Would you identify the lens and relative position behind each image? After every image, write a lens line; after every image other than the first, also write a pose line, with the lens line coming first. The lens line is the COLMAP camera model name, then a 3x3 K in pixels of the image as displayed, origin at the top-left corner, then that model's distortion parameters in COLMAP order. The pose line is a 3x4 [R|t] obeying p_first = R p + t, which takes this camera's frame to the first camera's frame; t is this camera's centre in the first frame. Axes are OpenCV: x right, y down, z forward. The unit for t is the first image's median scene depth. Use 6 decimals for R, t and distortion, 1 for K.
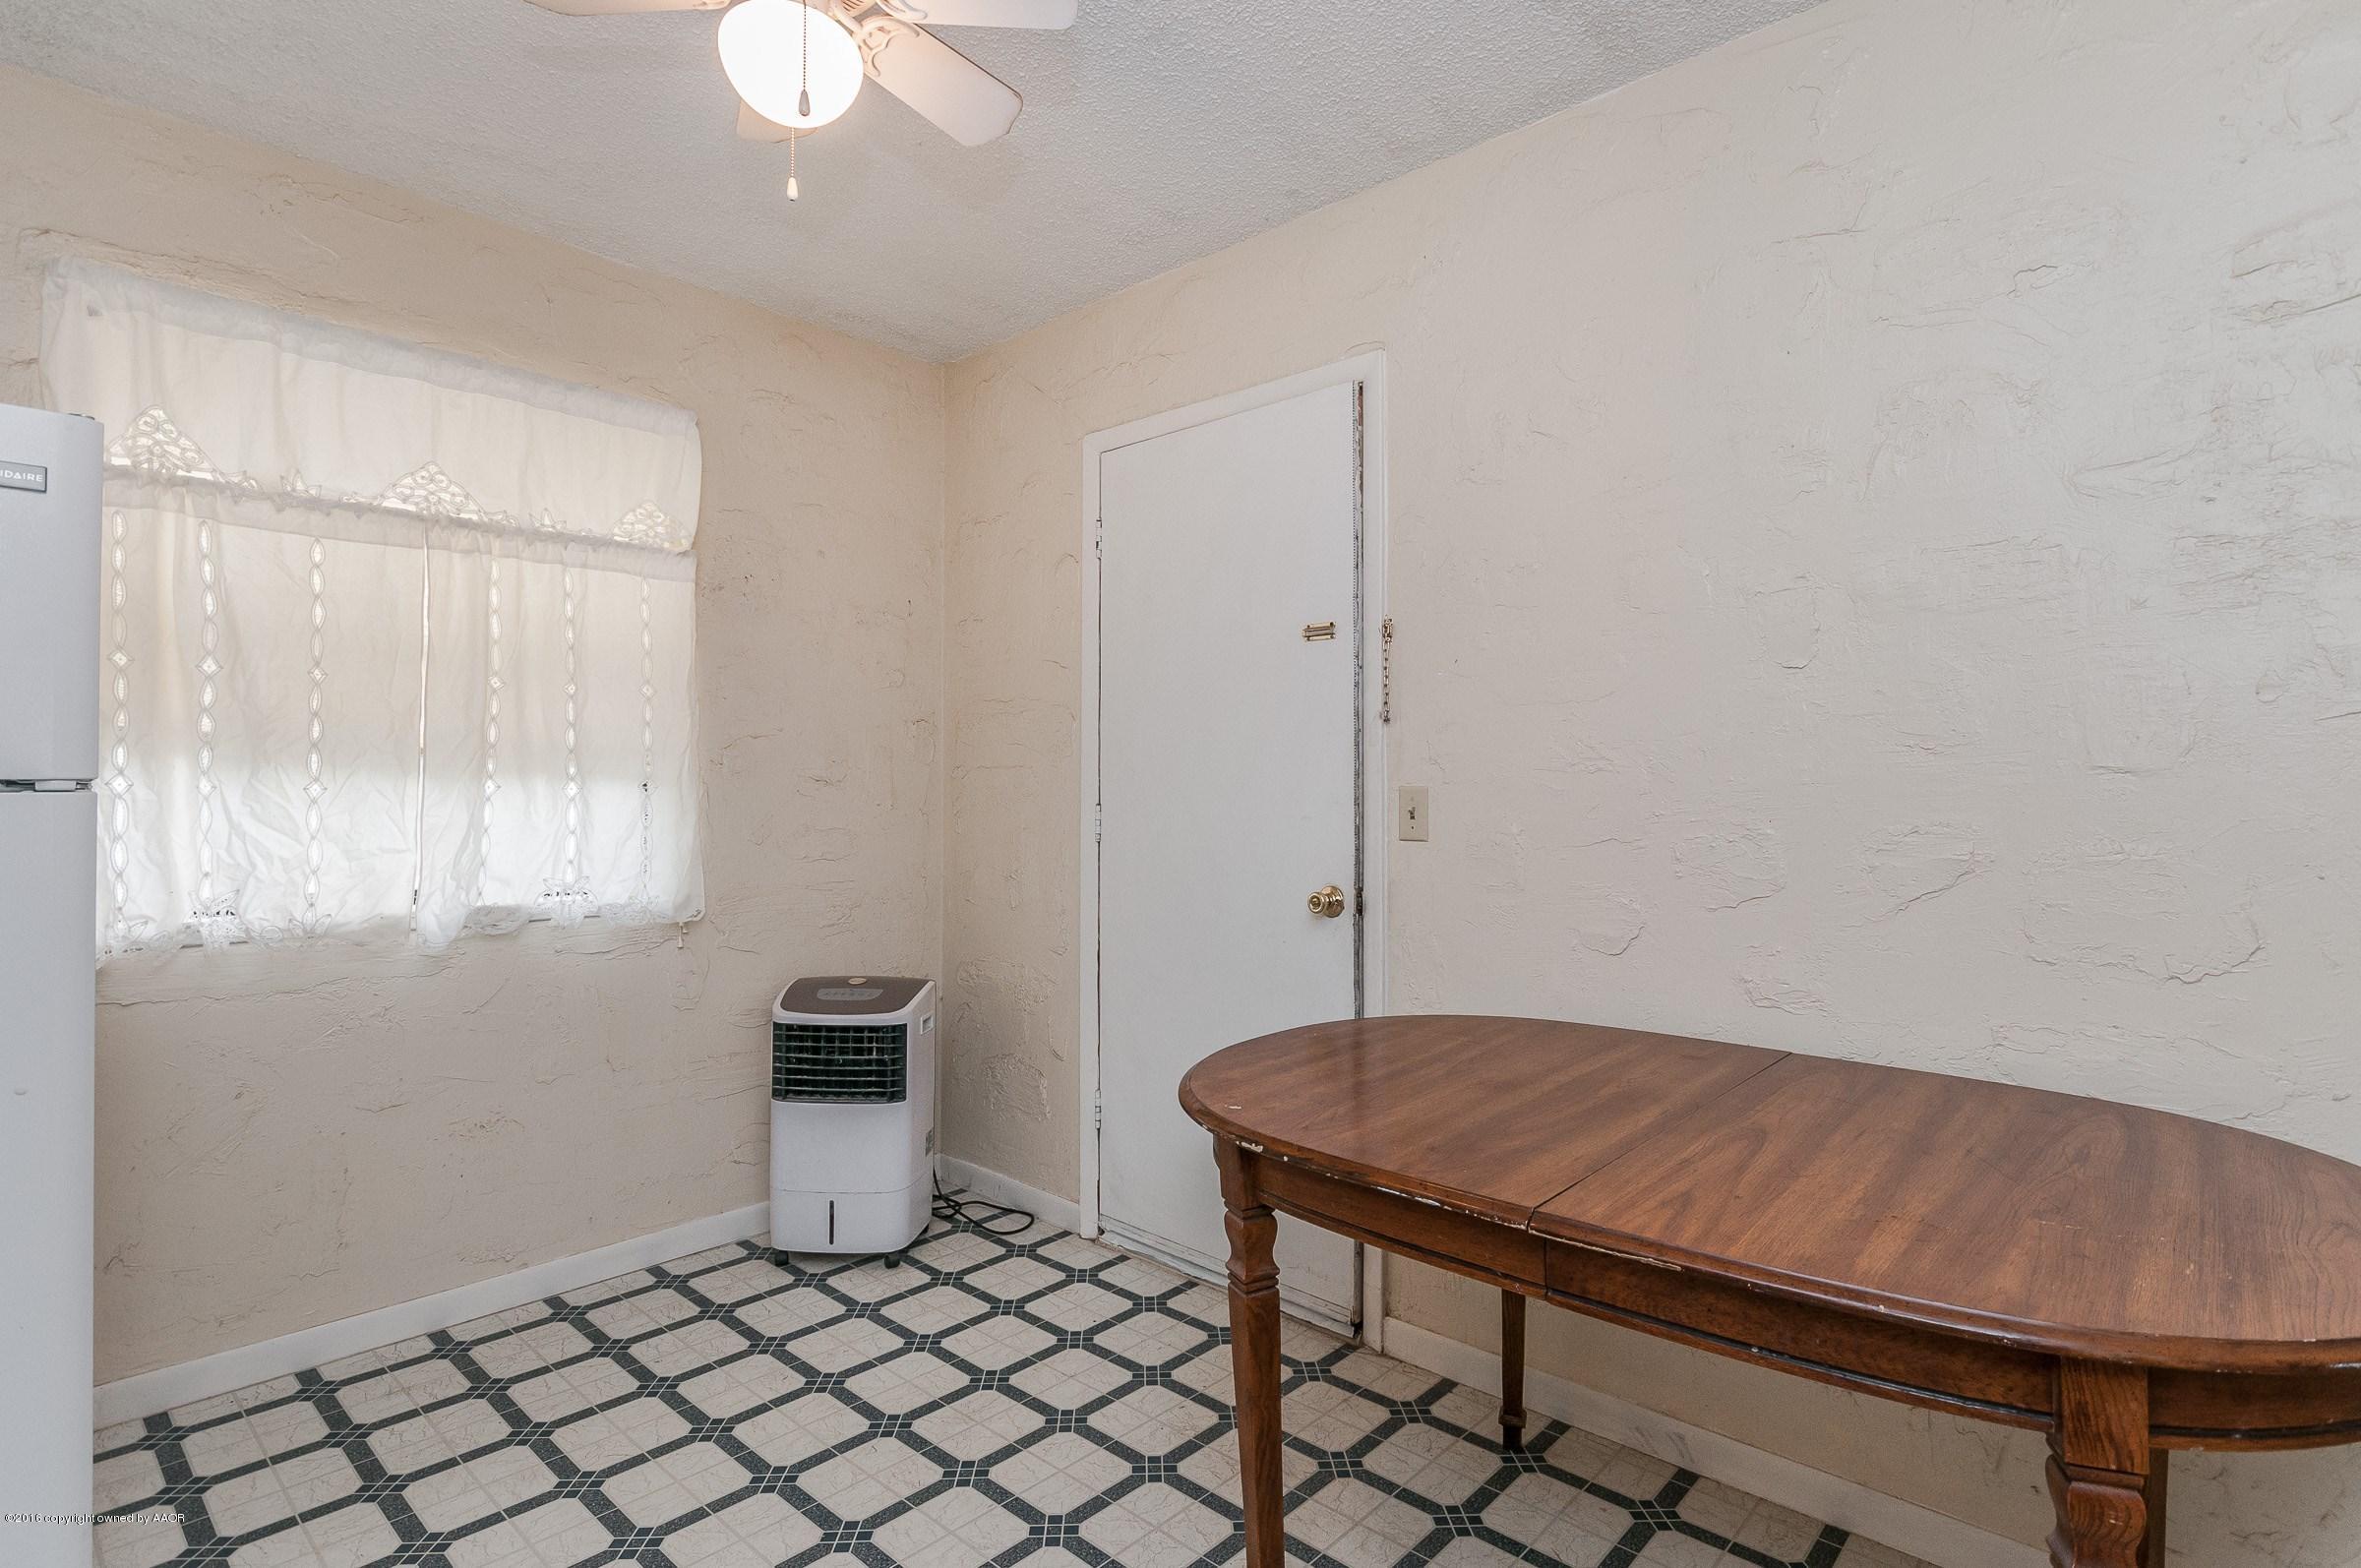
lens RADIAL K [[1159.2, 0, 1194.2], [0, 1159.2, 834.8], [0, 0, 1]] dist [-0.002141, -0.000389]
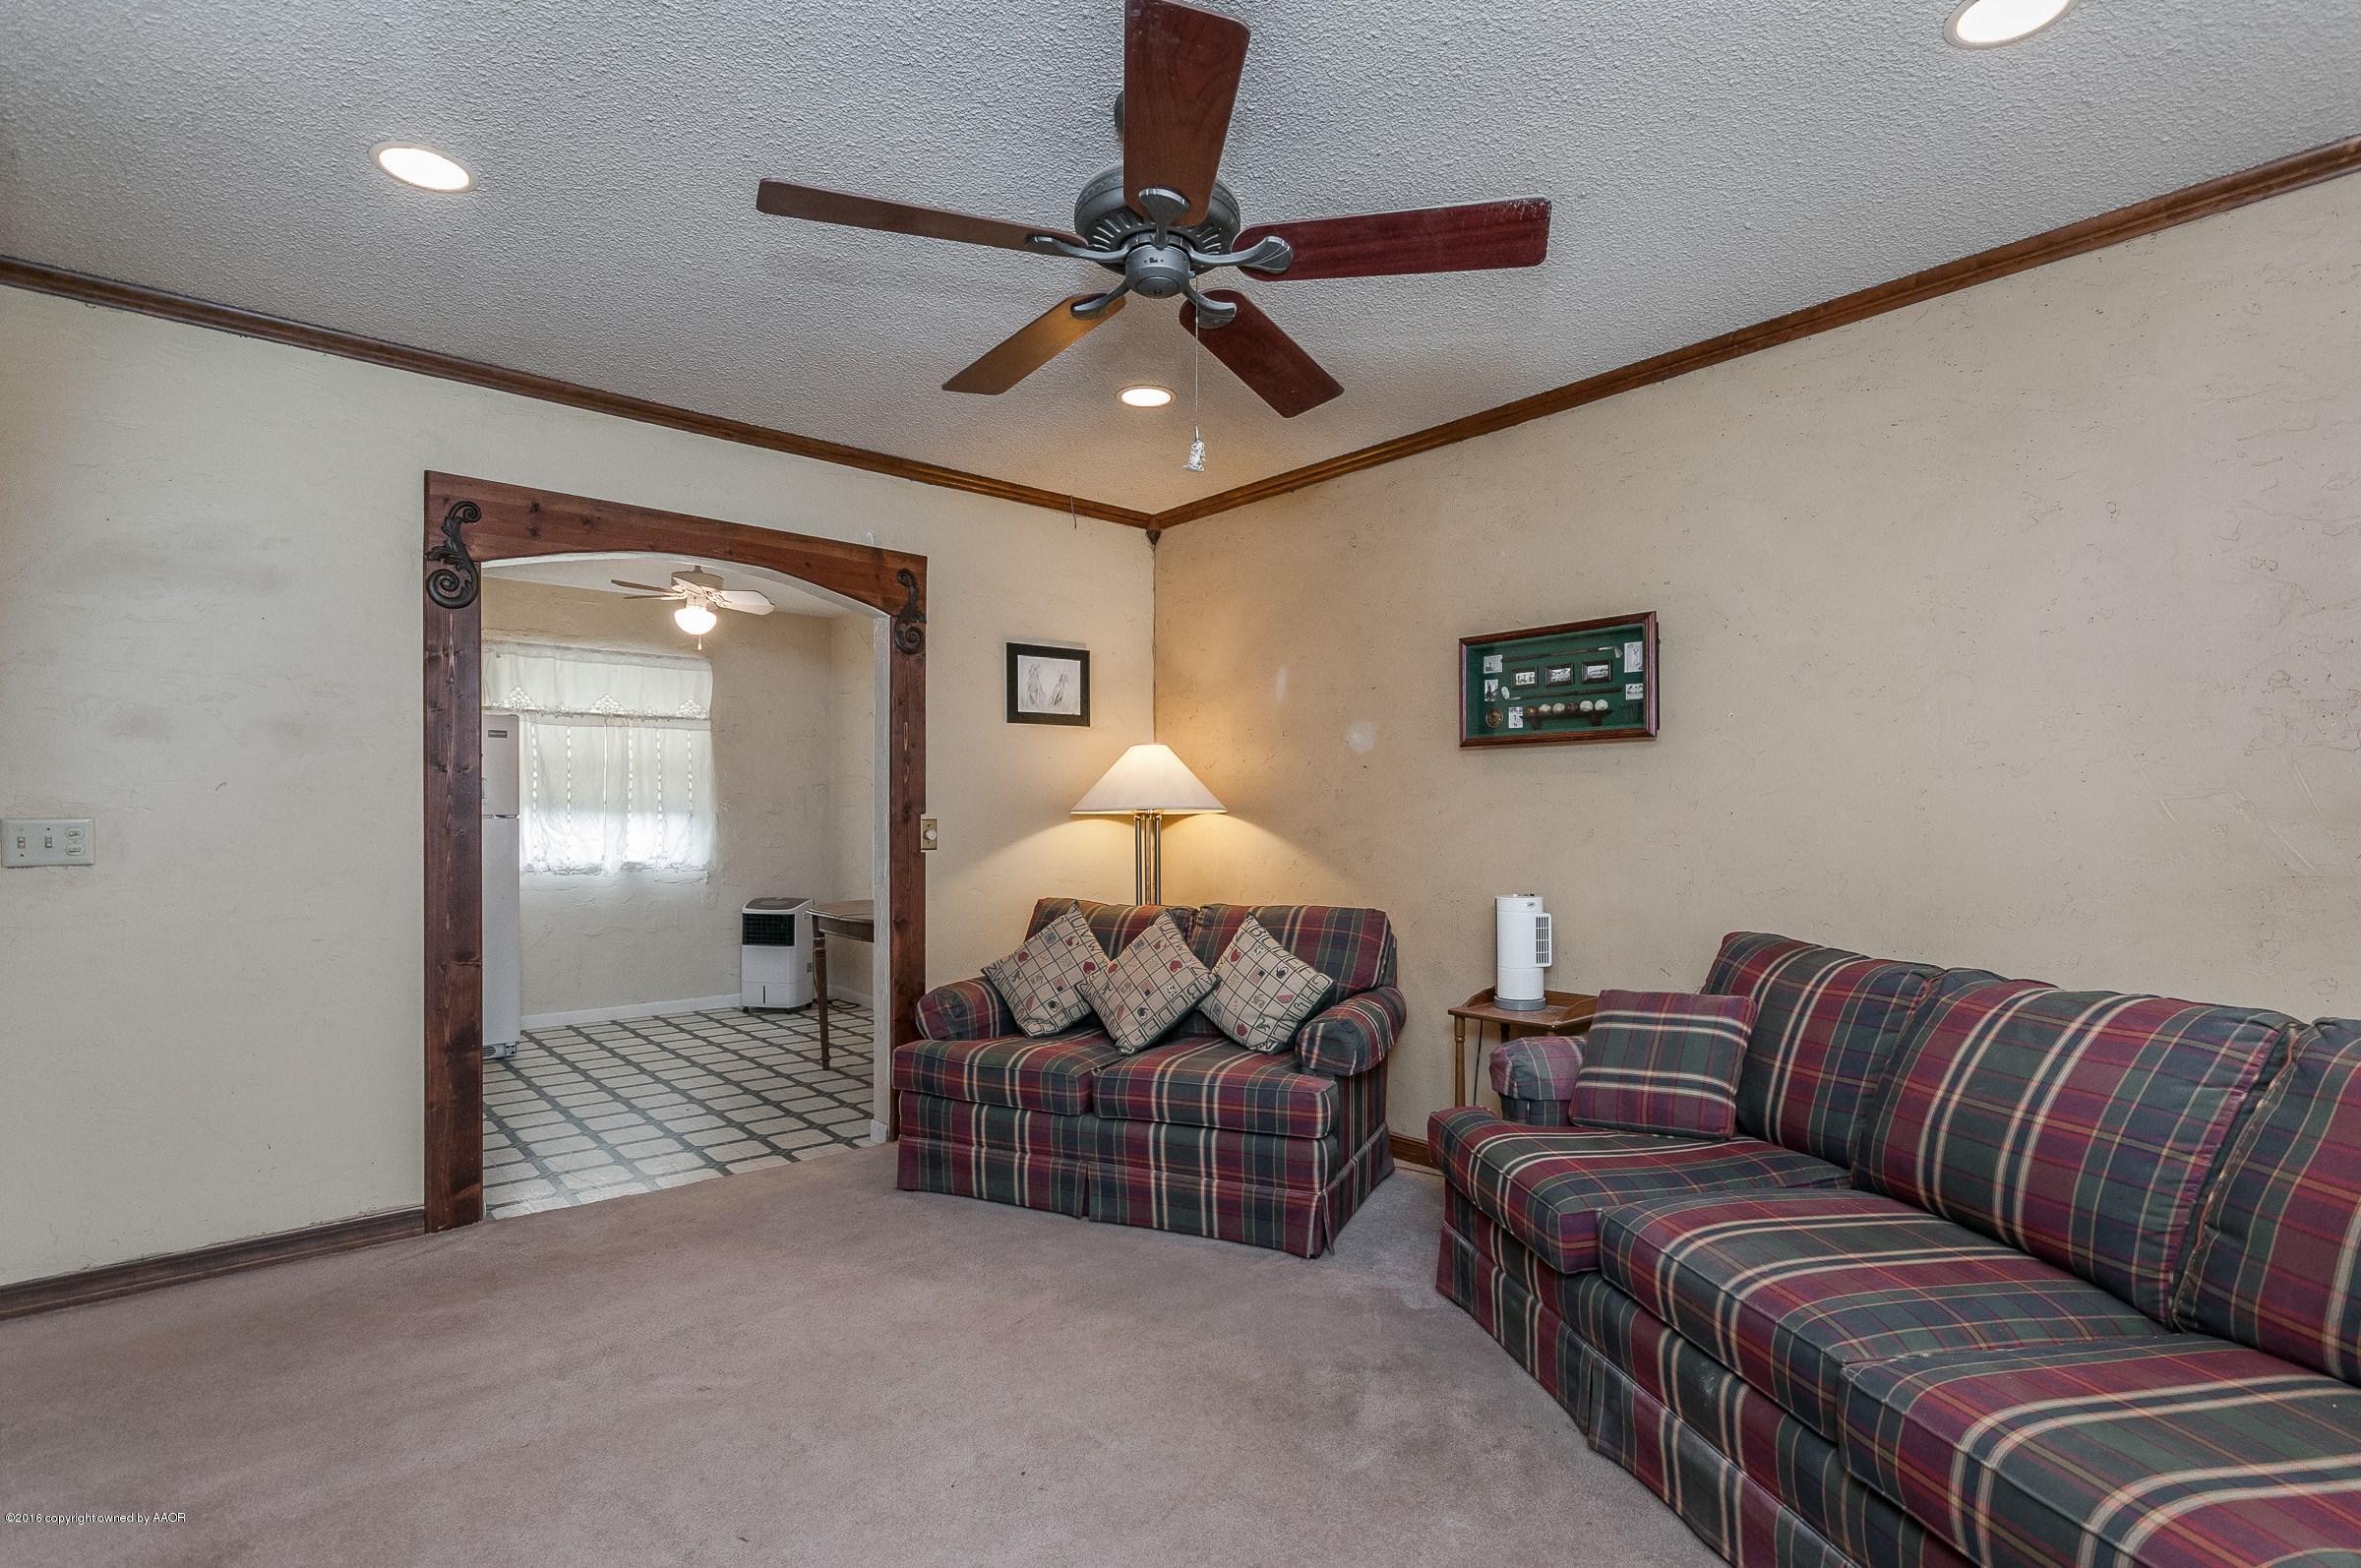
lens RADIAL K [[1159.2, 0, 1194.2], [0, 1159.2, 834.8], [0, 0, 1]] dist [-0.002141, -0.000389]
pose [[0.995473, 0.012806, -0.094173, 0.913259], [-0.010629, 0.999665, 0.023583, -0.074886], [0.094443, -0.022476, 0.995276, -1.488800]]
